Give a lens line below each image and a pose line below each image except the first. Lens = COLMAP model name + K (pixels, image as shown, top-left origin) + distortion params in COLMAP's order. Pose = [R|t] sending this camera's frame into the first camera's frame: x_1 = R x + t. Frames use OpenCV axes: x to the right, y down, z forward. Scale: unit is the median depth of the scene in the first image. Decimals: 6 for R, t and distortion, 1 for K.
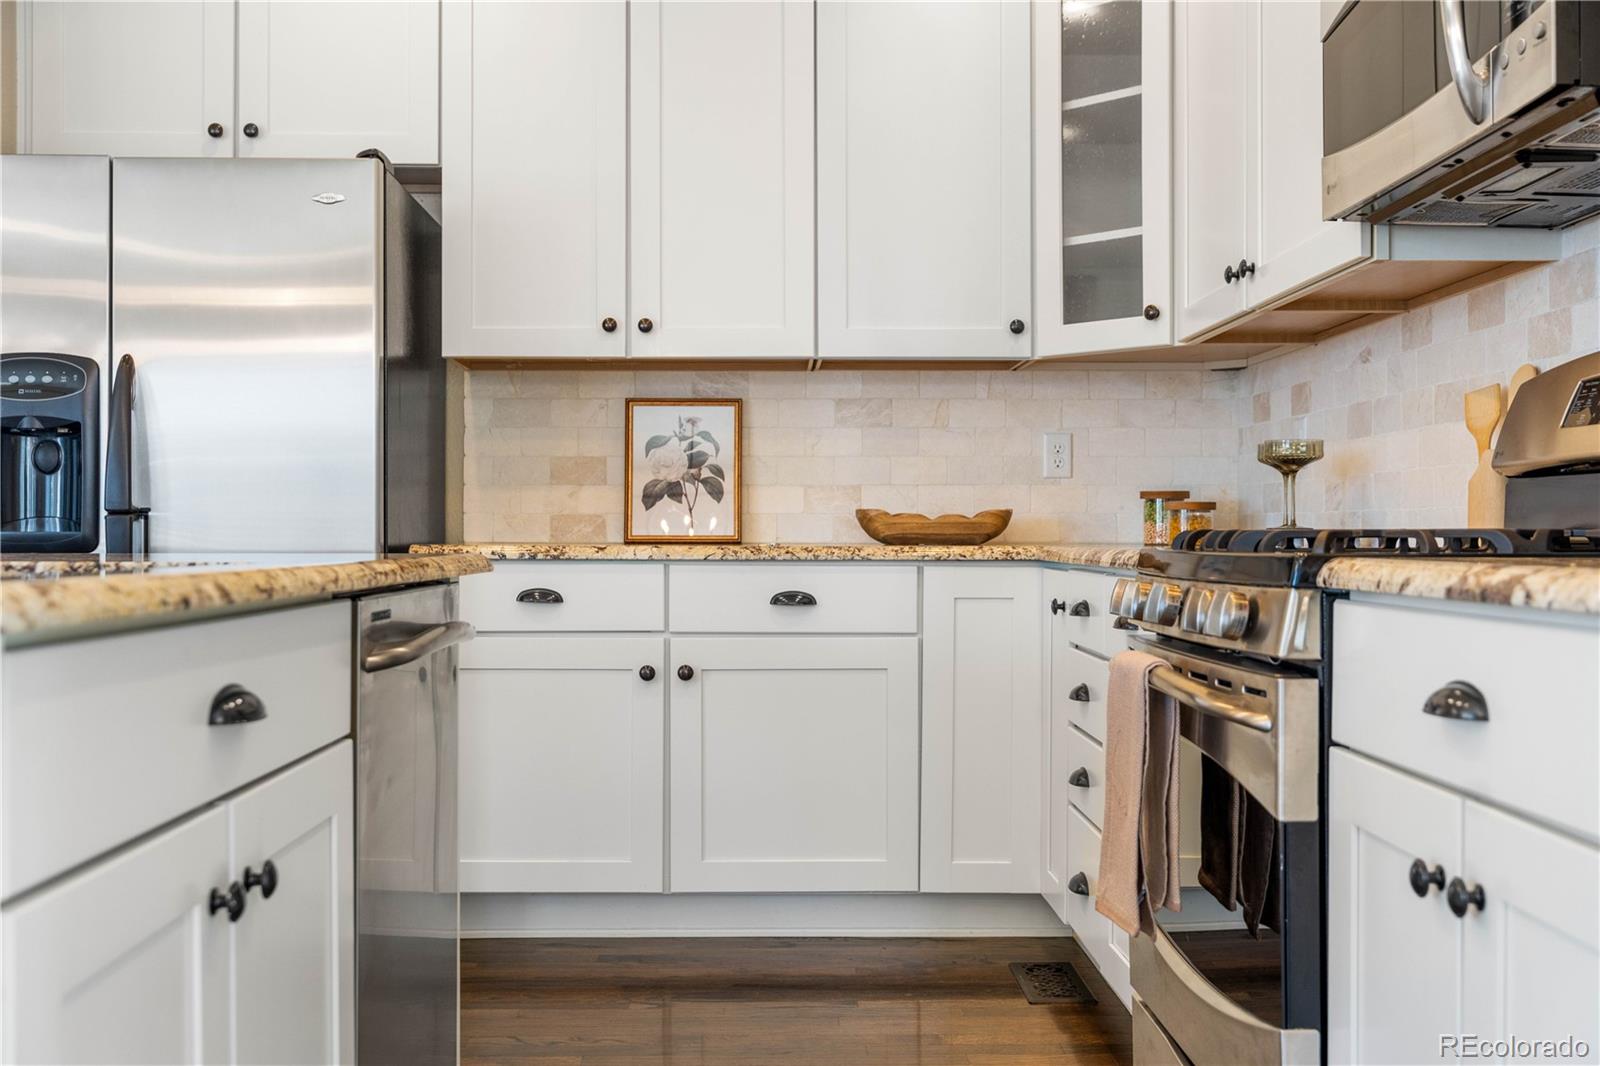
lens RADIAL K [[1604.5, 0, 794.7], [0, 1604.5, 531.1], [0, 0, 1]] dist [0.000912, 0.012018]
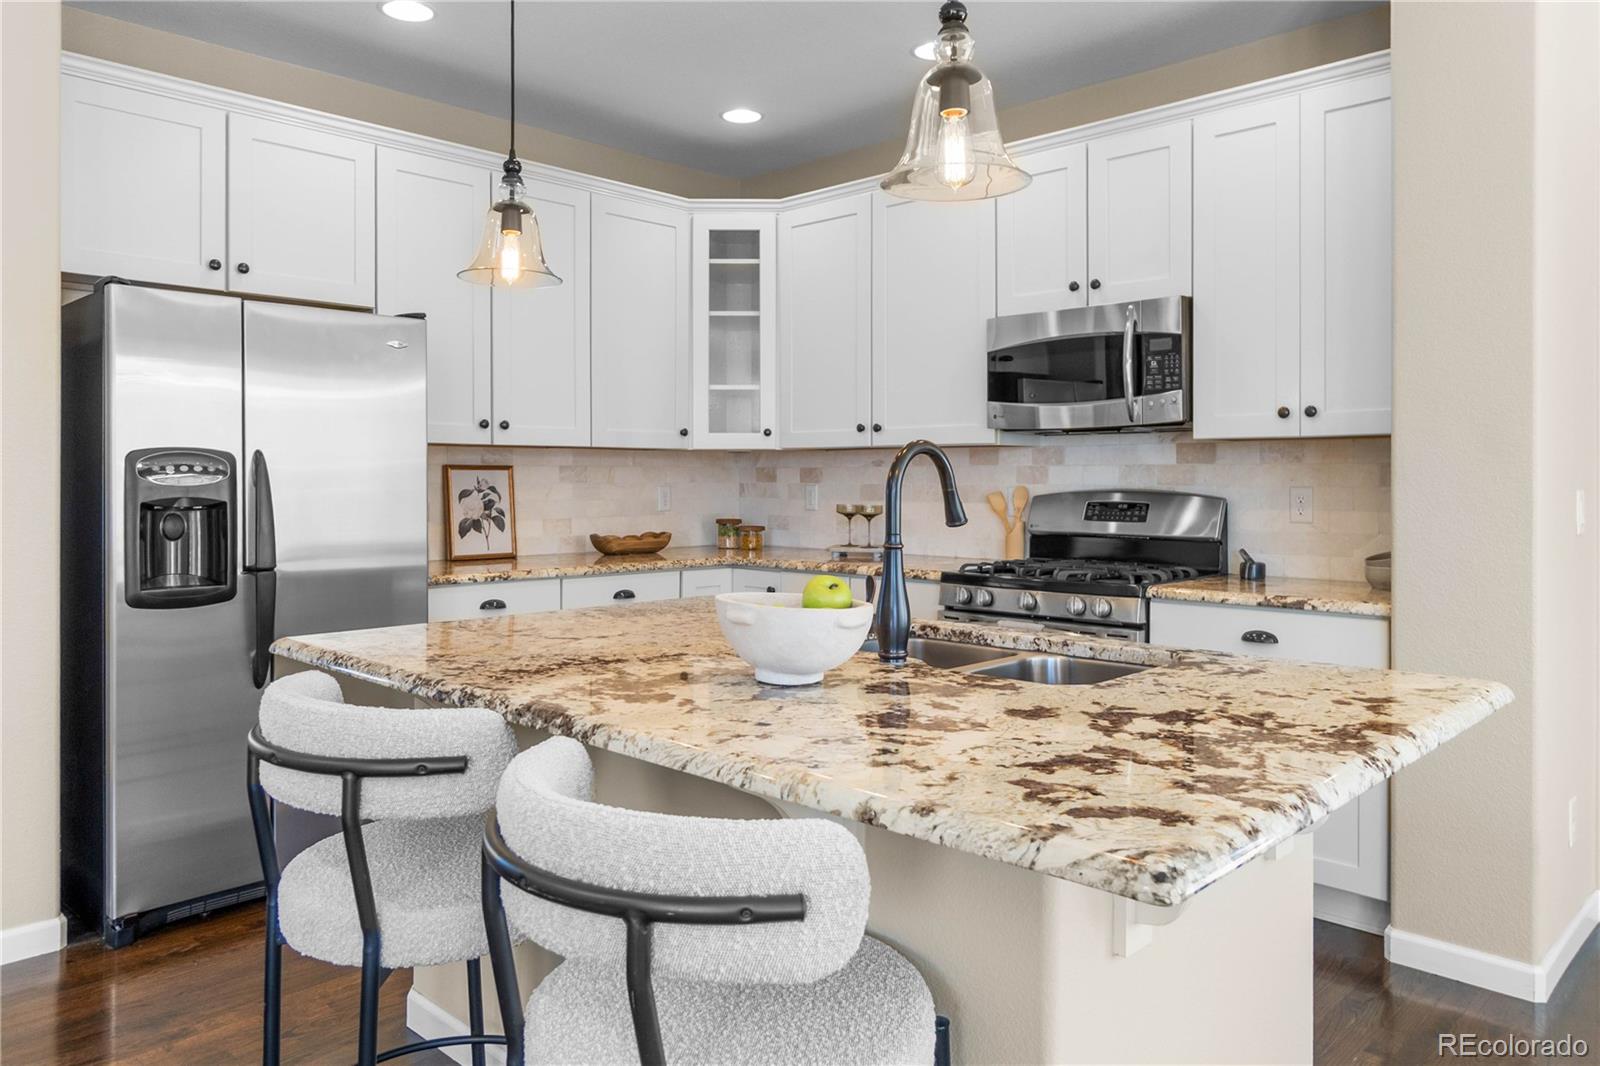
lens RADIAL K [[1114.4, 0, 795.2], [0, 1114.4, 482.1], [0, 0, 1]] dist [-0.004807, 0.001089]
pose [[0.706801, -0.001830, 0.707410, -0.718514], [-0.002115, 0.999987, 0.004699, -0.084286], [-0.707409, -0.004817, 0.706788, 0.028167]]
